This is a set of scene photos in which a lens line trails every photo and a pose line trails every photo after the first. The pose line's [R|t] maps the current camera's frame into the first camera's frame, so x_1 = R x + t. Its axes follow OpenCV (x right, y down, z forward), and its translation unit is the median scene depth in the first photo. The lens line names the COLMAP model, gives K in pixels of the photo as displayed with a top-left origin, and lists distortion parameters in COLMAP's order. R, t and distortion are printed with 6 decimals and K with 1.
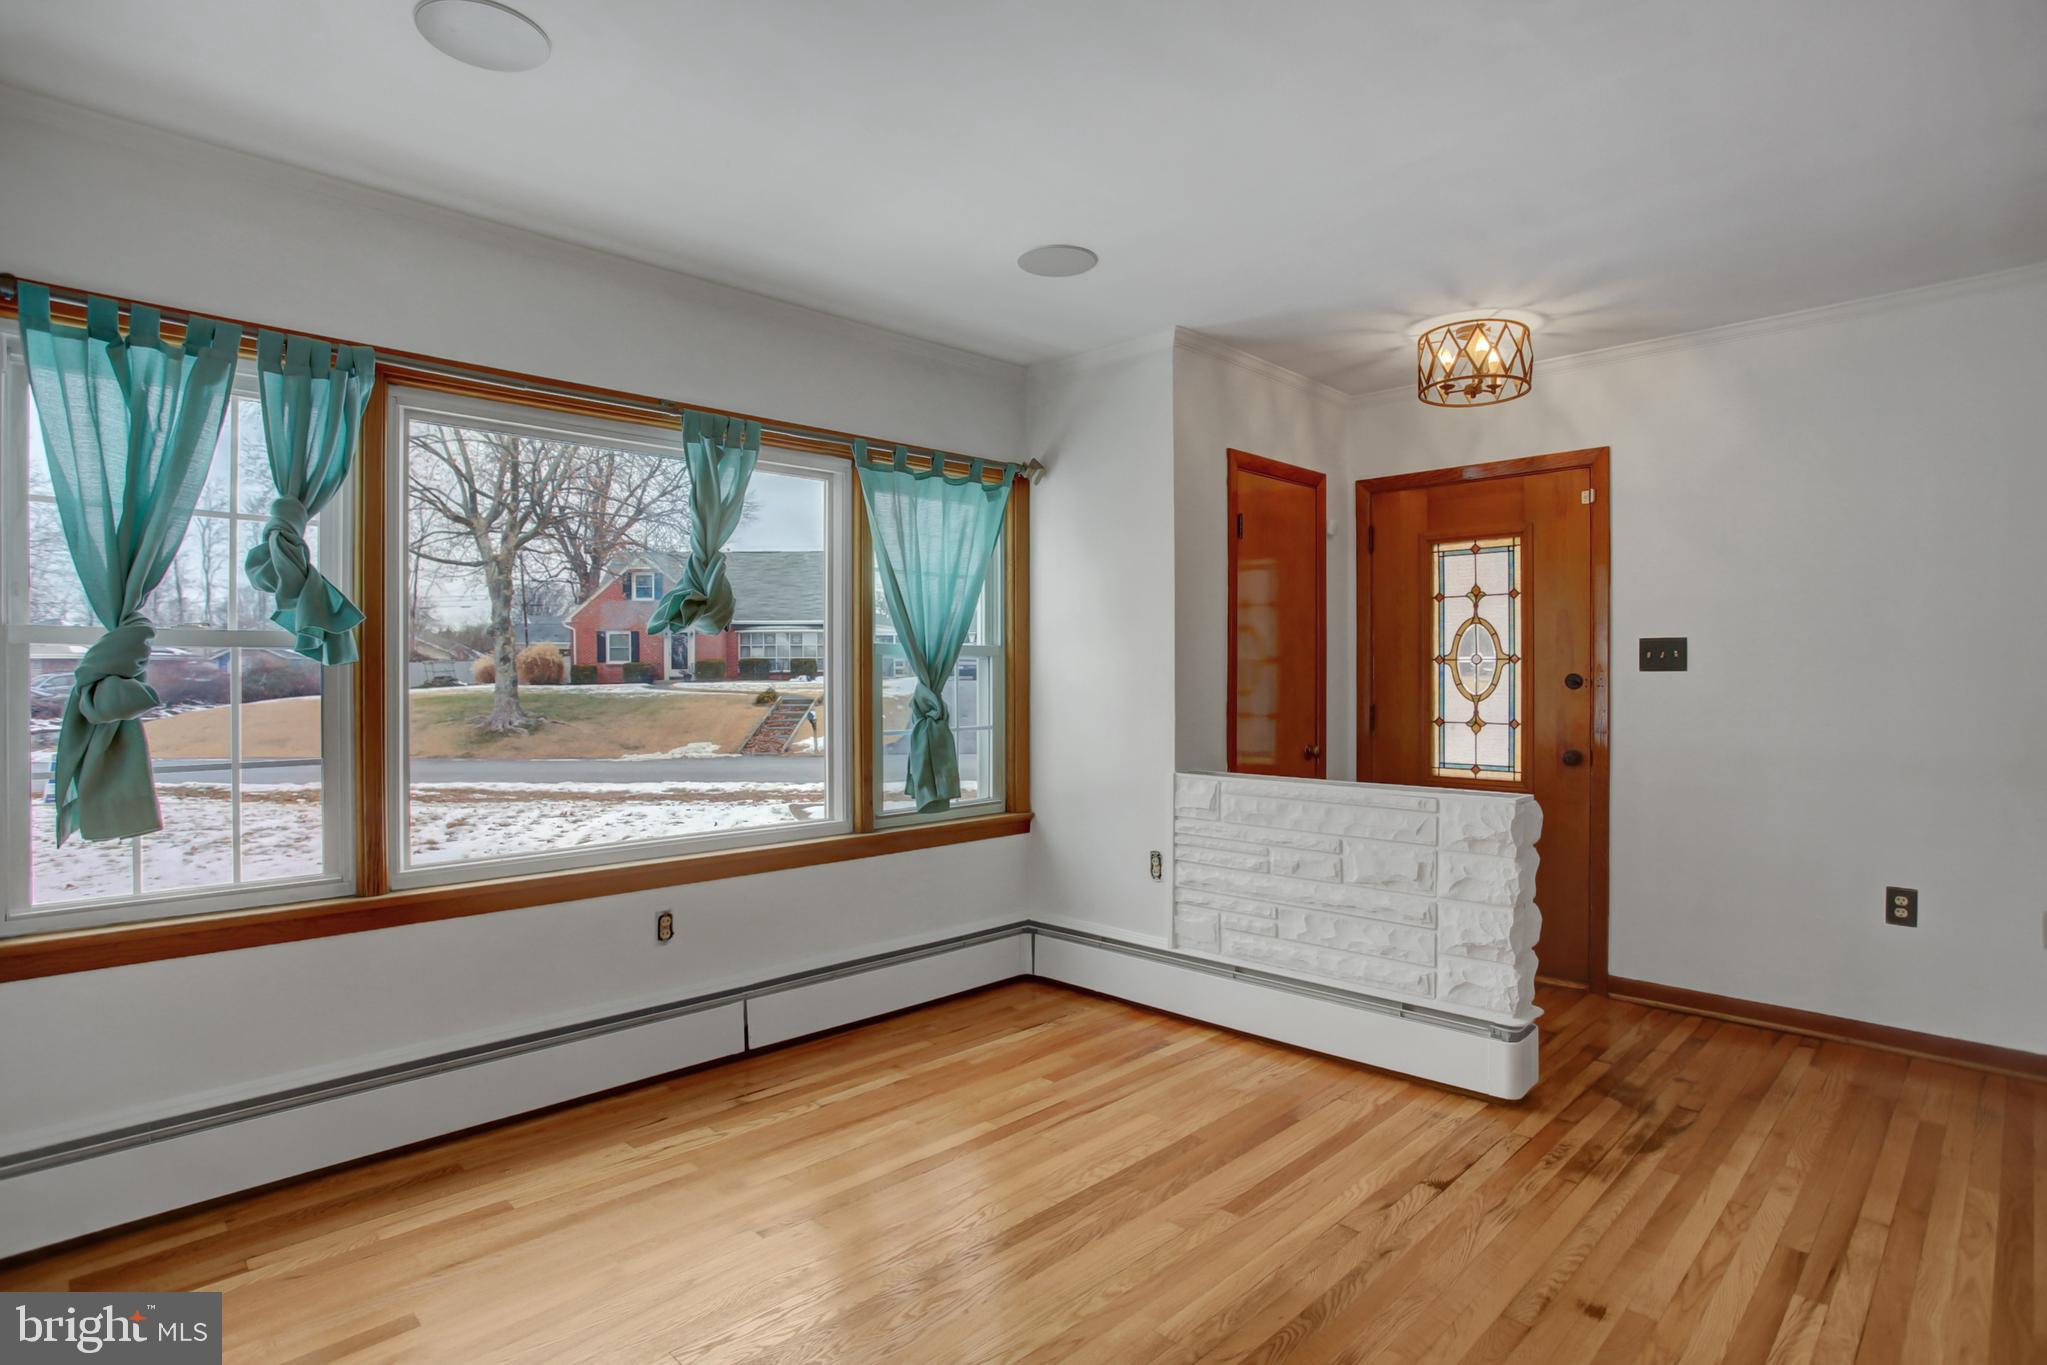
lens RADIAL K [[1043.9, 0, 1023.5], [0, 1043.9, 682.5], [0, 0, 1]] dist [-0.078497, 0.040580]
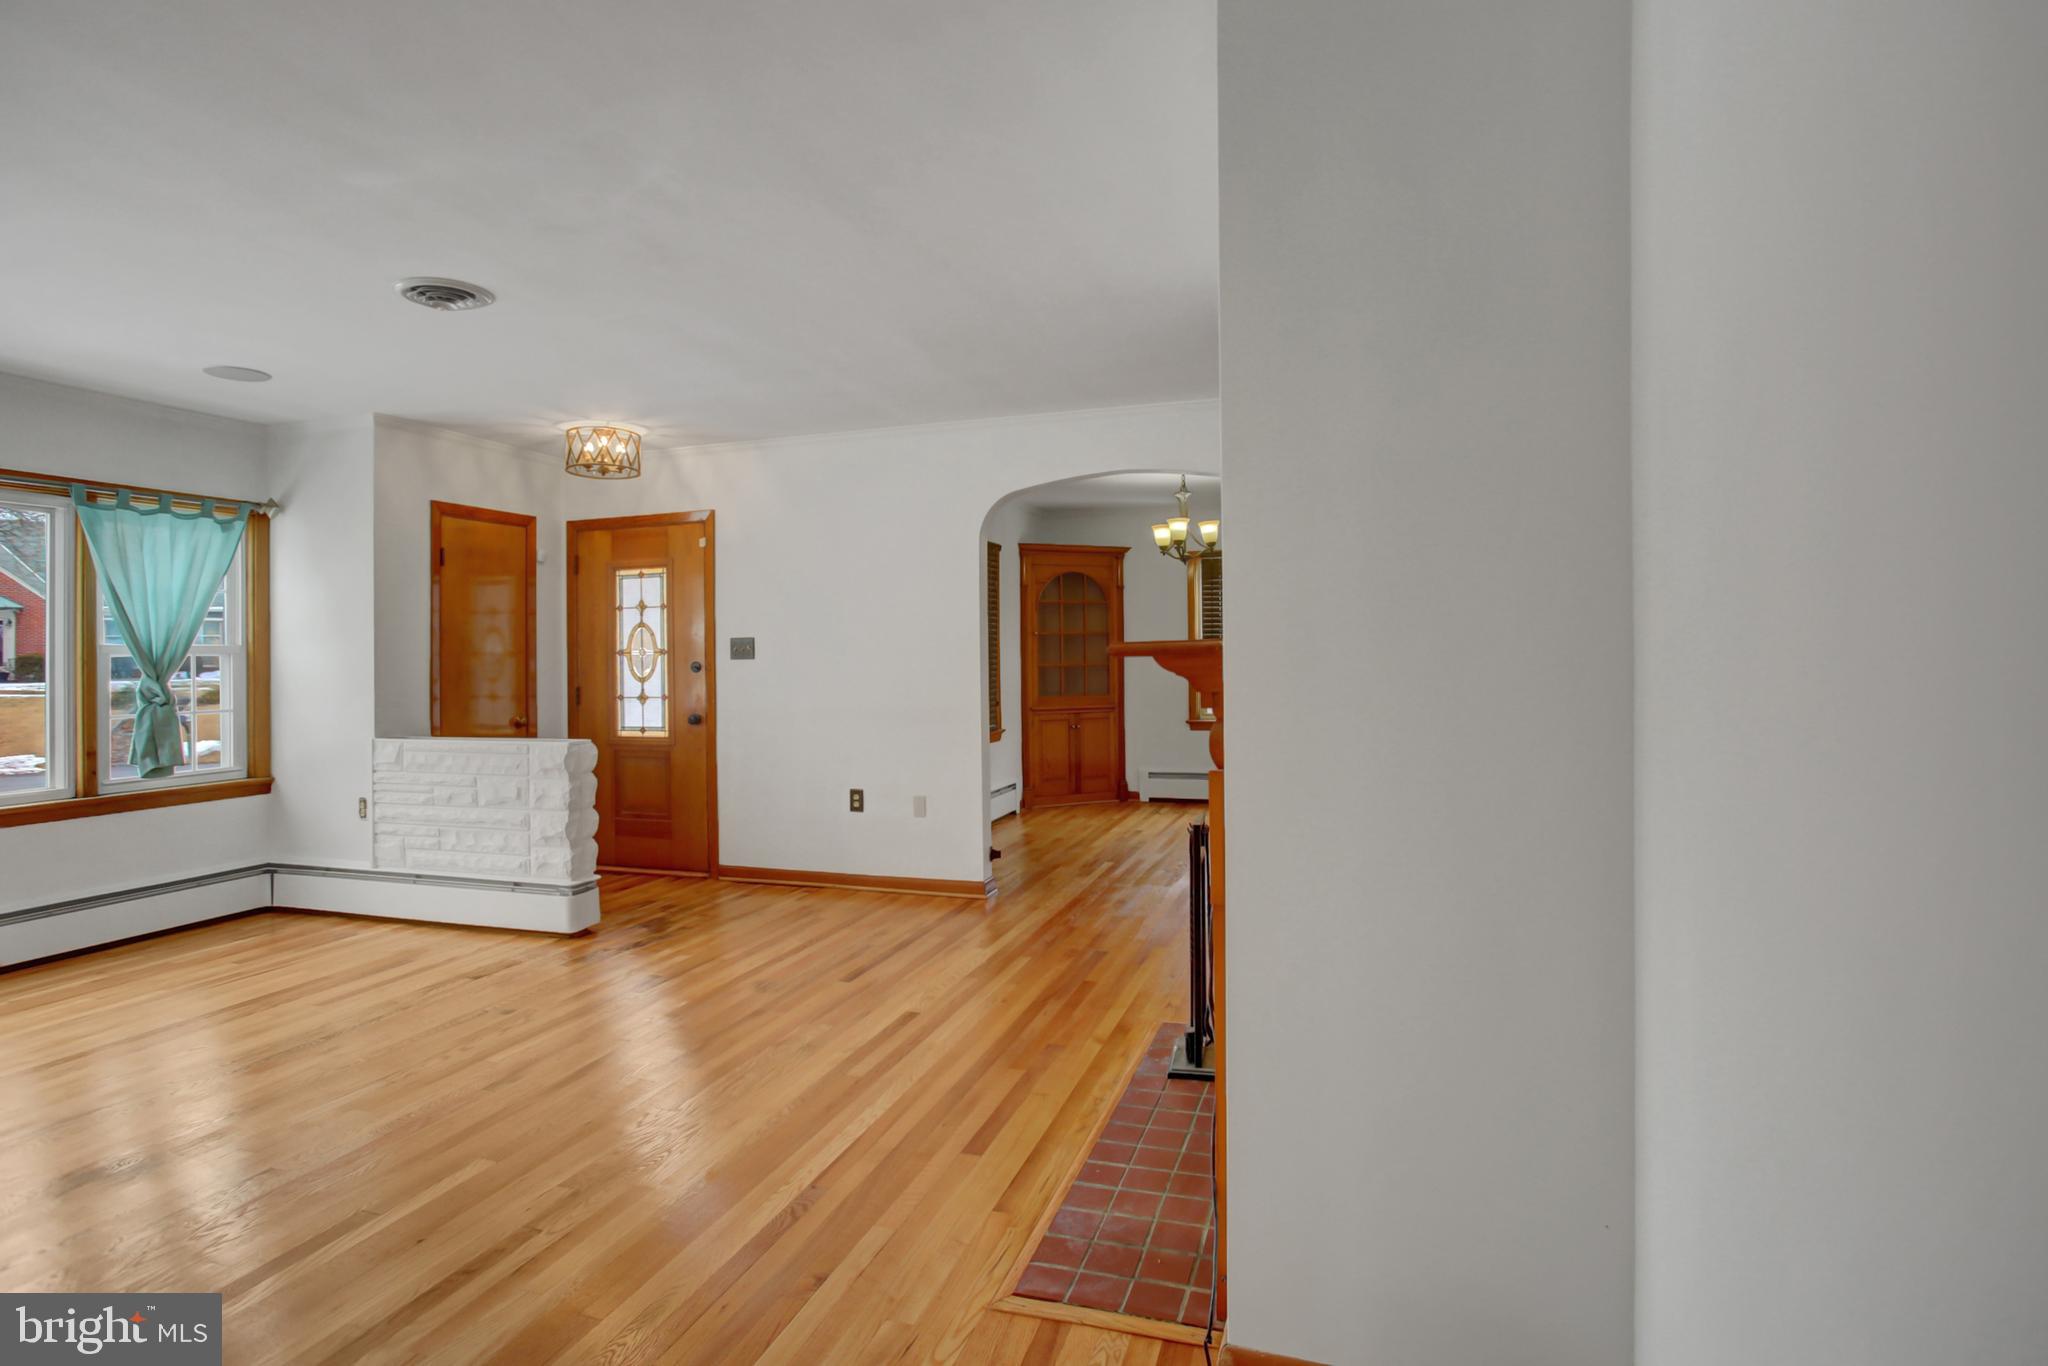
lens RADIAL K [[1045.7, 0, 1003.9], [0, 1045.7, 639.9], [0, 0, 1]] dist [-0.063367, 0.033943]
pose [[0.896395, -0.003658, 0.443241, 0.287959], [0.016898, 0.999521, -0.025924, 0.006493], [-0.442934, 0.030728, 0.896027, -0.569284]]
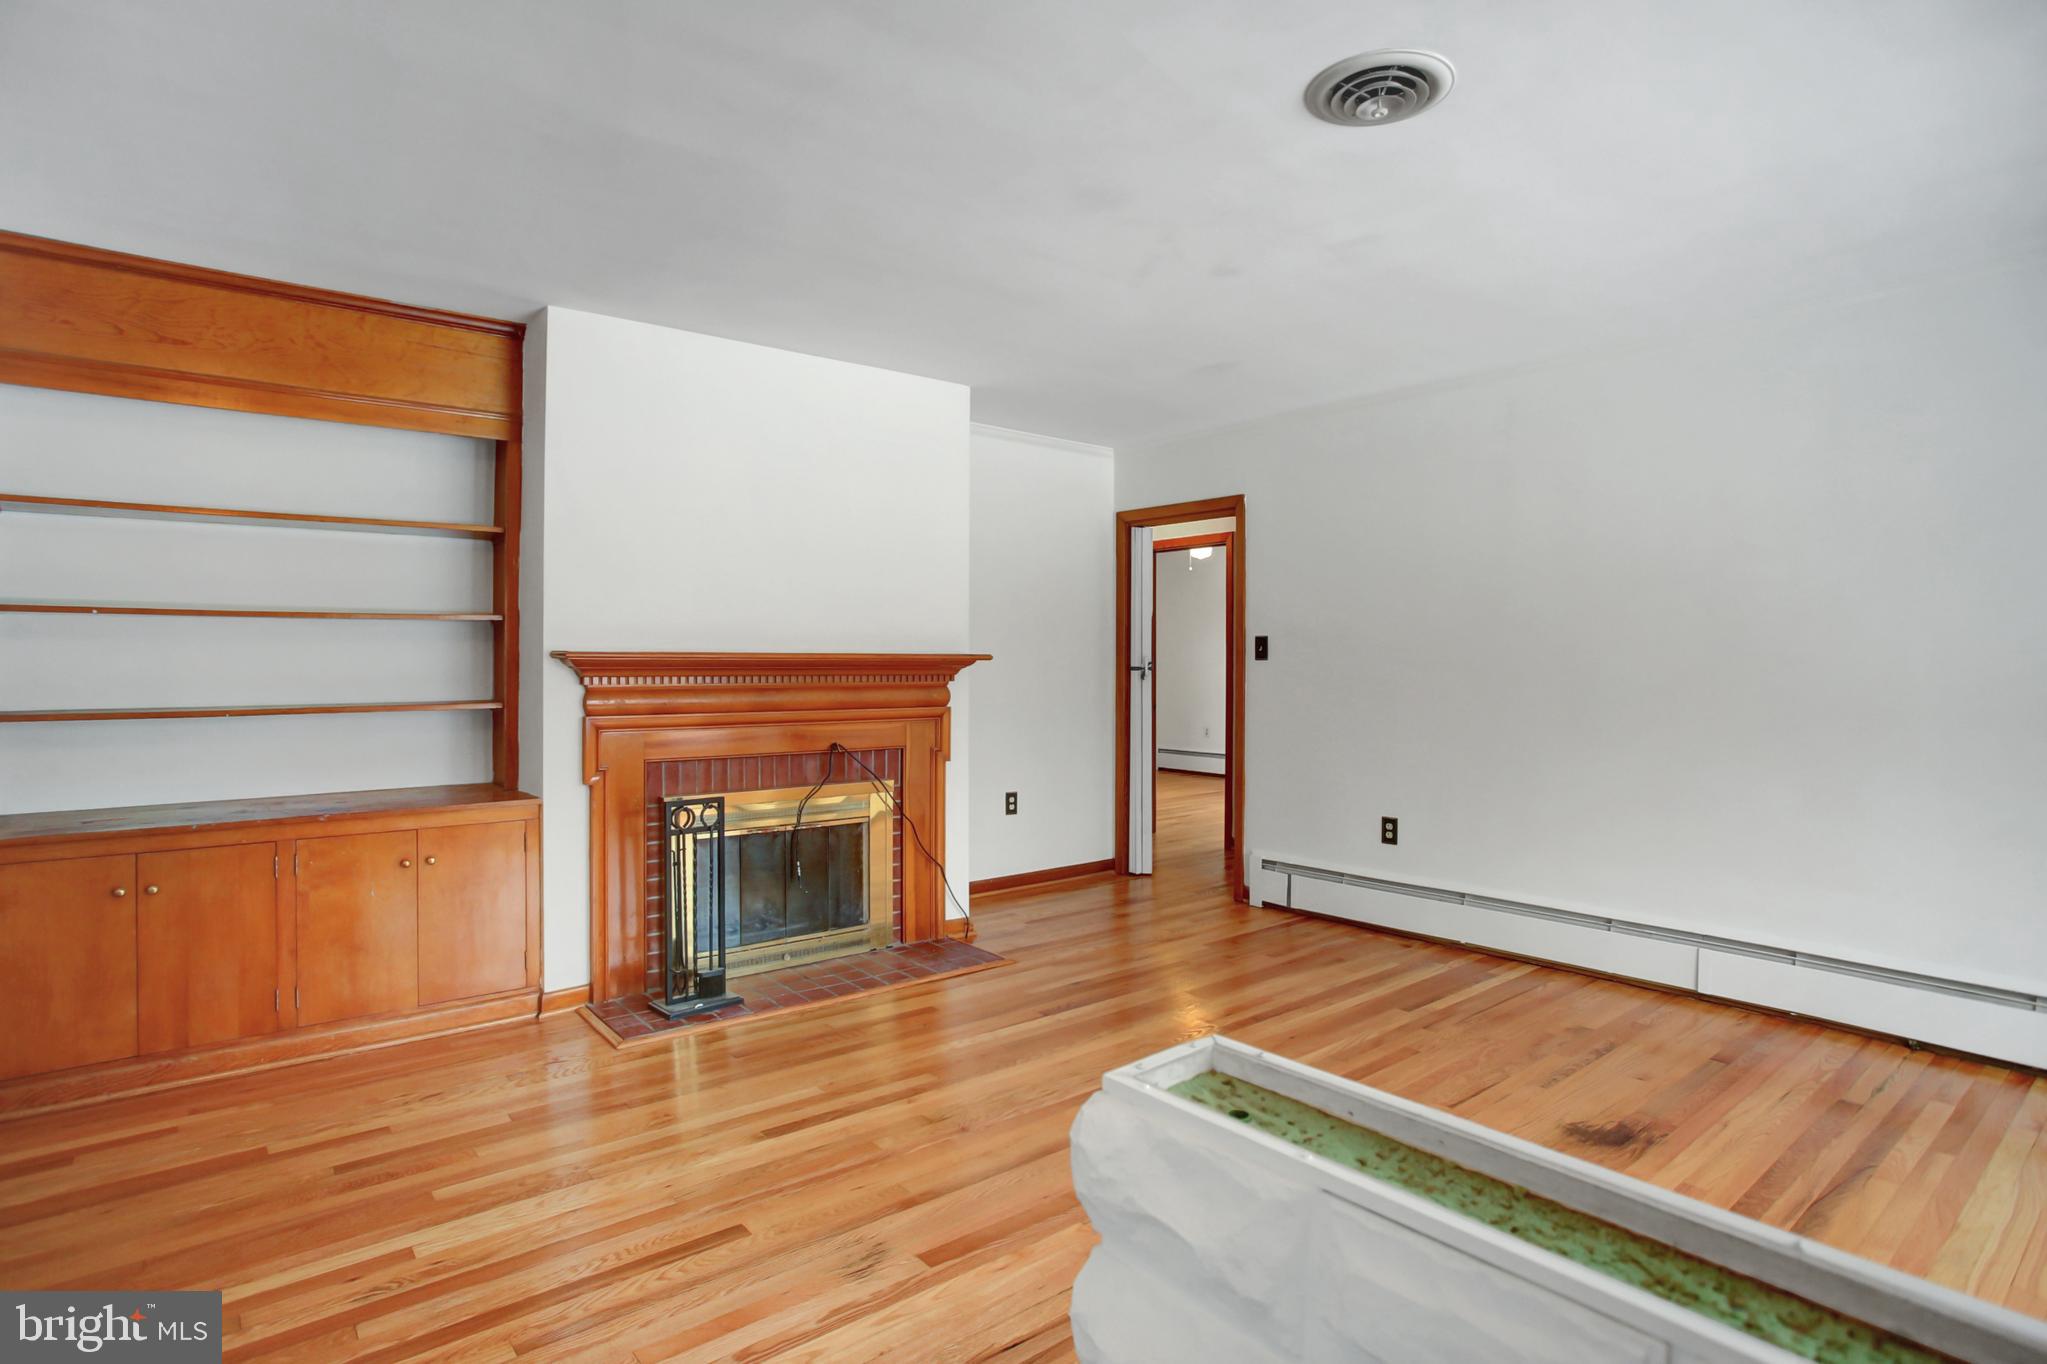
lens RADIAL K [[1043.9, 0, 1023.5], [0, 1043.9, 682.0], [0, 0, 1]] dist [-0.078497, 0.040580]
pose [[-0.994594, -0.004024, 0.103760, 0.387893], [-0.000500, 0.999423, 0.033961, -0.014210], [-0.103837, 0.033726, -0.994022, 1.026827]]
